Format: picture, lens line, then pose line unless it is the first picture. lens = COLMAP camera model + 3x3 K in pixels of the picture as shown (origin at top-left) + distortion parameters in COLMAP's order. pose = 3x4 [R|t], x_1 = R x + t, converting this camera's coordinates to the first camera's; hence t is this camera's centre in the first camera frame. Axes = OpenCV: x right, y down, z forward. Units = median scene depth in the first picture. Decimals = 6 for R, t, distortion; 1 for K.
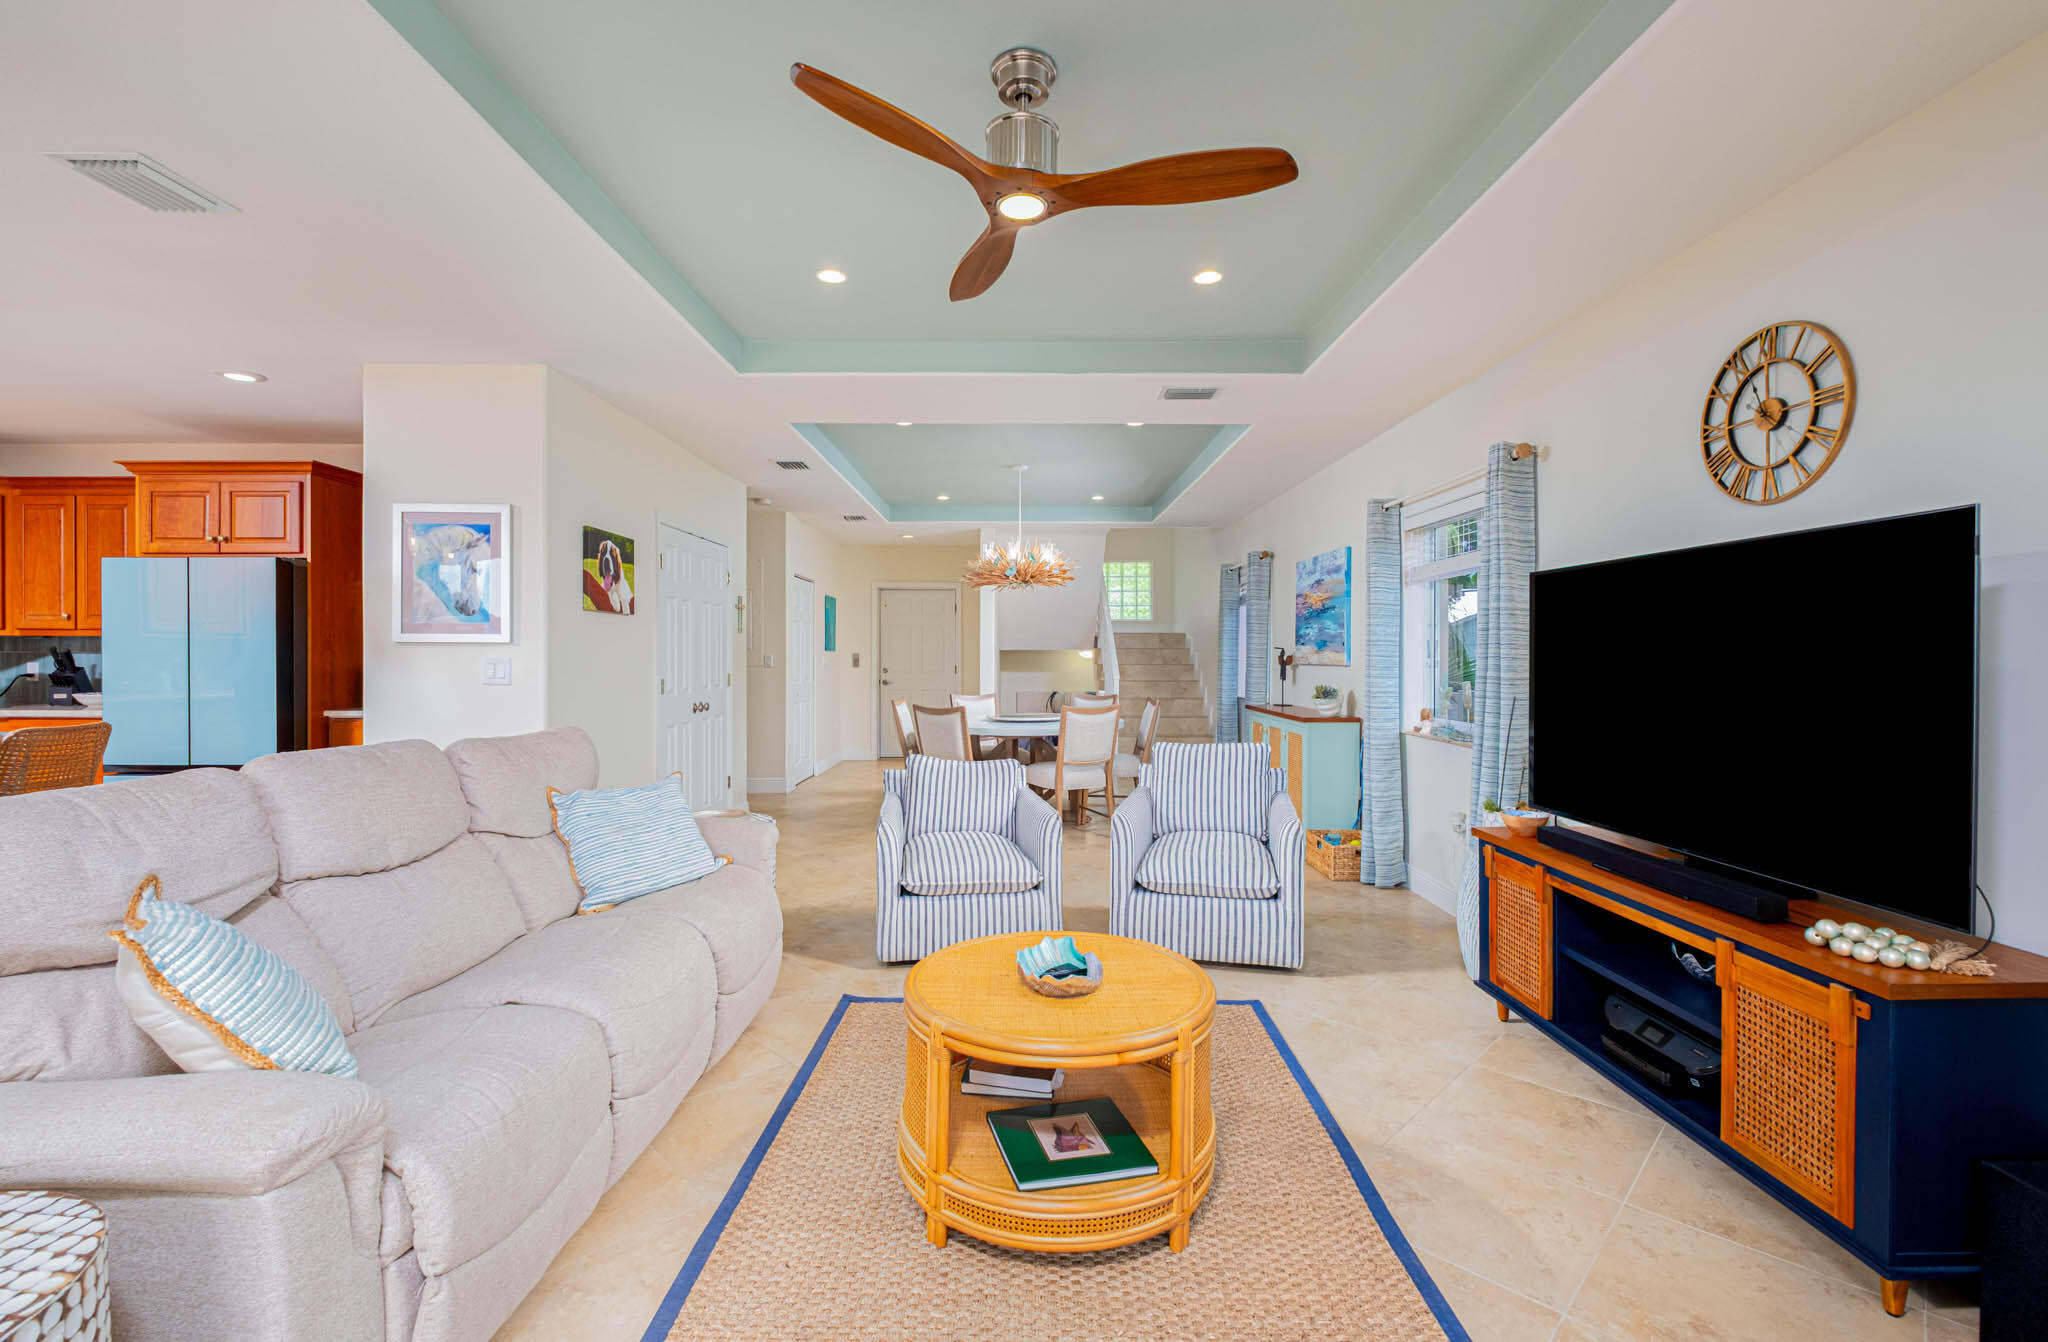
lens RADIAL K [[892.5, 0, 1036.4], [0, 892.5, 658.4], [0, 0, 1]] dist [0.000865, -0.000742]
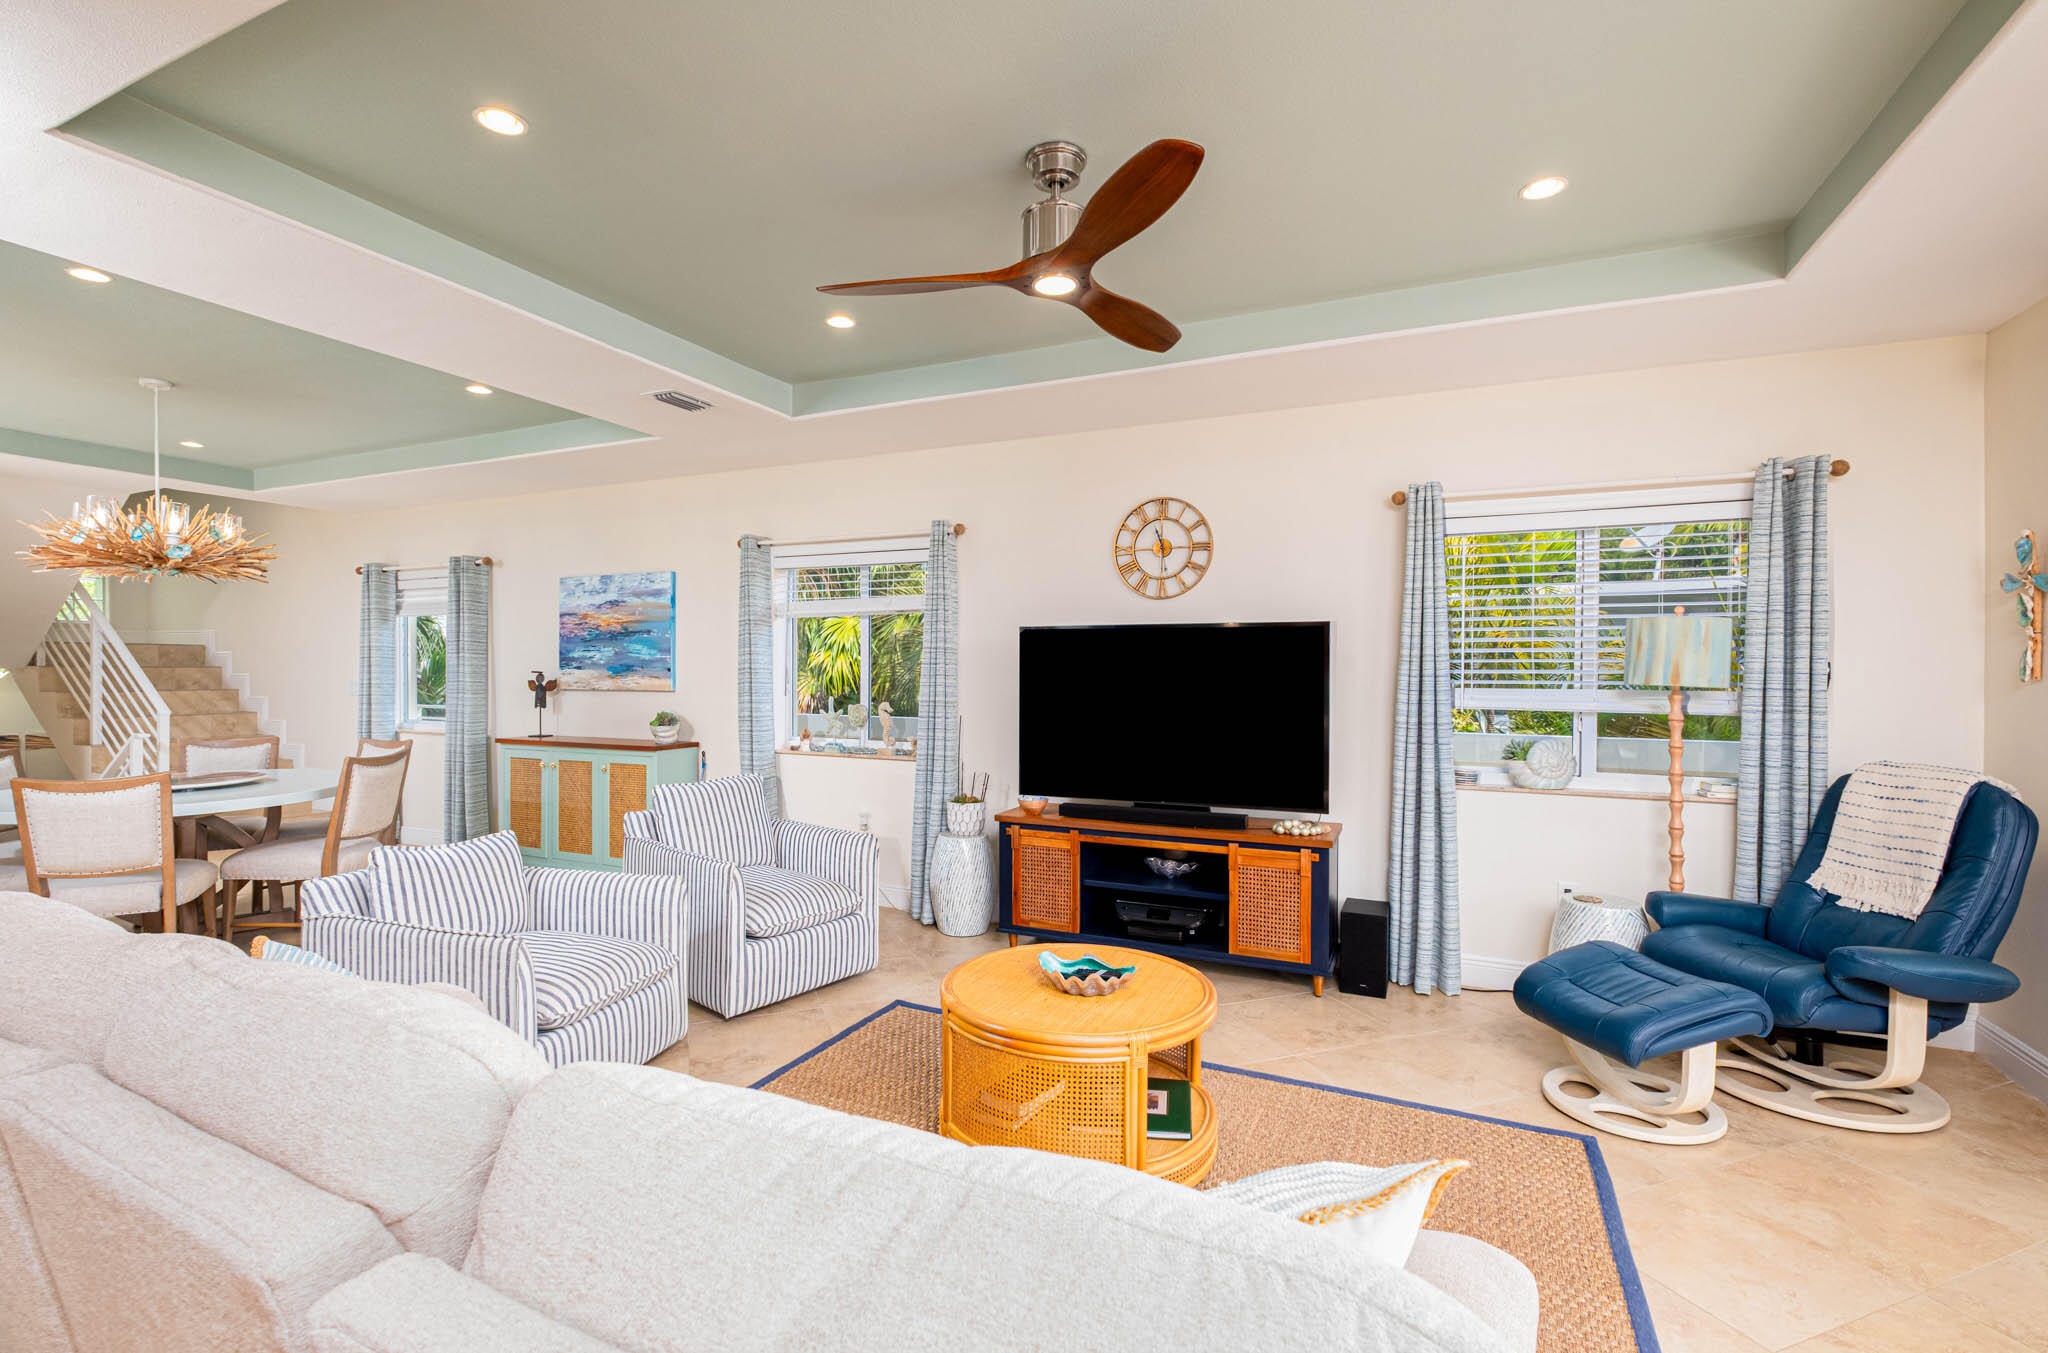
lens RADIAL K [[890.8, 0, 1030.1], [0, 890.8, 680.2], [0, 0, 1]] dist [0.006362, -0.004759]
pose [[0.424260, -0.007385, 0.905510, -0.701650], [-0.000374, 0.999965, 0.008331, -0.023574], [-0.905540, -0.003873, 0.424242, 0.396839]]
